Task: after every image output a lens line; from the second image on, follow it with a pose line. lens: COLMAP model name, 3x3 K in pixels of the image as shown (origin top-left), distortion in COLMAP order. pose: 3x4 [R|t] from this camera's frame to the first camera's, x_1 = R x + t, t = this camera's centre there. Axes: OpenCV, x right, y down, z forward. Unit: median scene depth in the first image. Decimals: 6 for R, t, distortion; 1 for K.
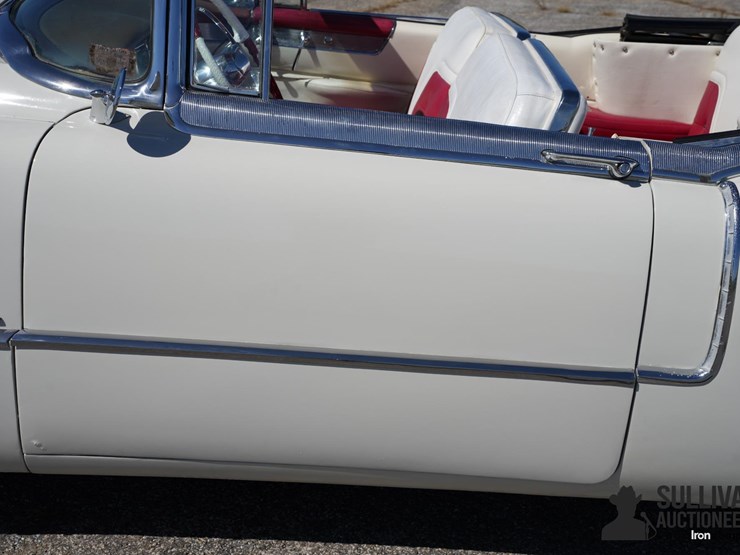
lens RADIAL K [[1062.5, 0, 370.0], [0, 1062.5, 277.5], [0, 0, 1]] dist [0.208211, 0.026736]
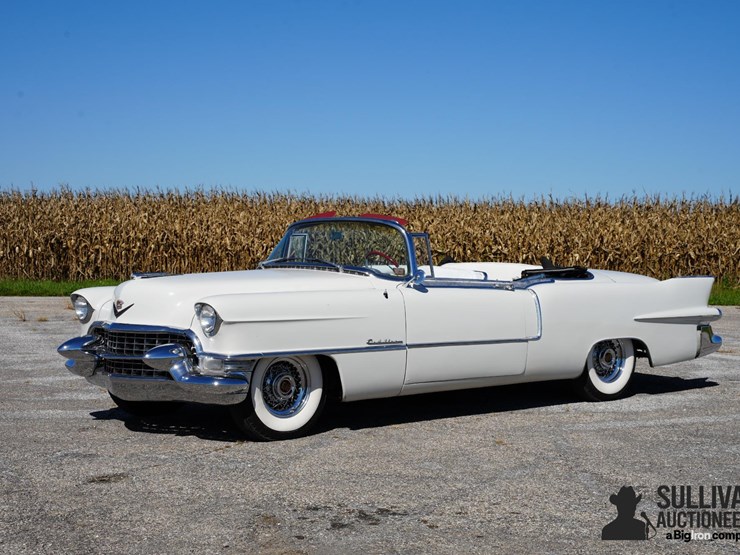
lens RADIAL K [[1369.5, 0, 370.0], [0, 1369.5, 277.5], [0, 0, 1]] dist [0.264598, 0.061970]
pose [[0.741877, -0.074885, 0.666341, -2.878591], [0.271353, 0.942266, -0.196220, 0.588624], [-0.613177, 0.326384, 0.719366, -1.893248]]
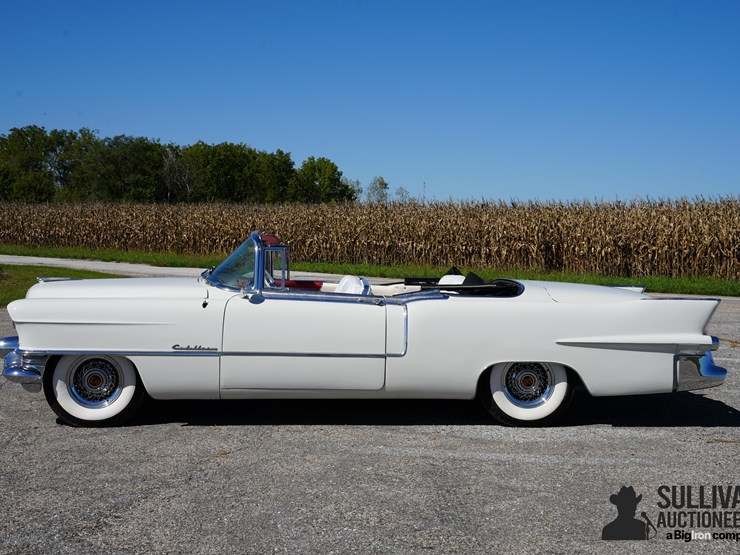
lens RADIAL K [[1062.5, 0, 370.0], [0, 1062.5, 277.5], [0, 0, 1]] dist [0.208211, 0.026736]
pose [[0.997717, -0.050030, 0.045368, 0.032633], [0.061532, 0.950284, -0.305245, 0.828560], [-0.027841, 0.307340, 0.951192, -2.245963]]
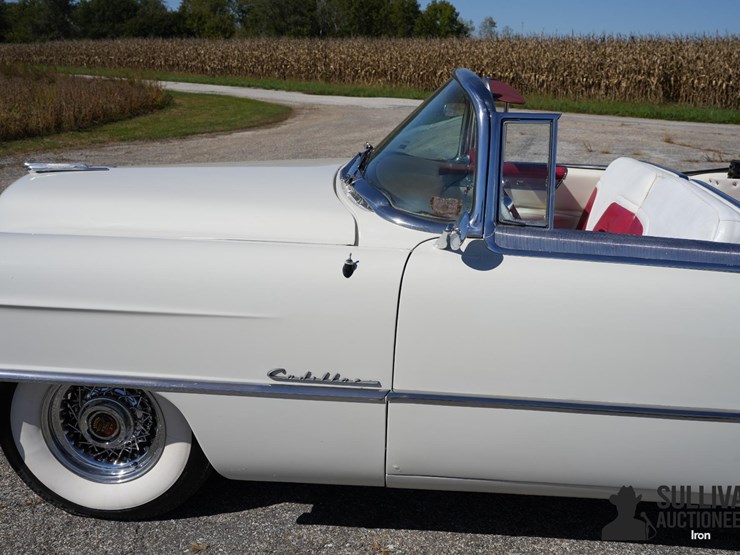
lens RADIAL K [[758.8, 0, 370.0], [0, 758.8, 277.5], [0, 0, 1]] dist [-0.000927, 0.030602]
pose [[0.995973, -0.020395, -0.087302, -0.219395], [0.013172, 0.996502, -0.082526, -0.016050], [0.088680, 0.081044, 0.992758, -0.033351]]
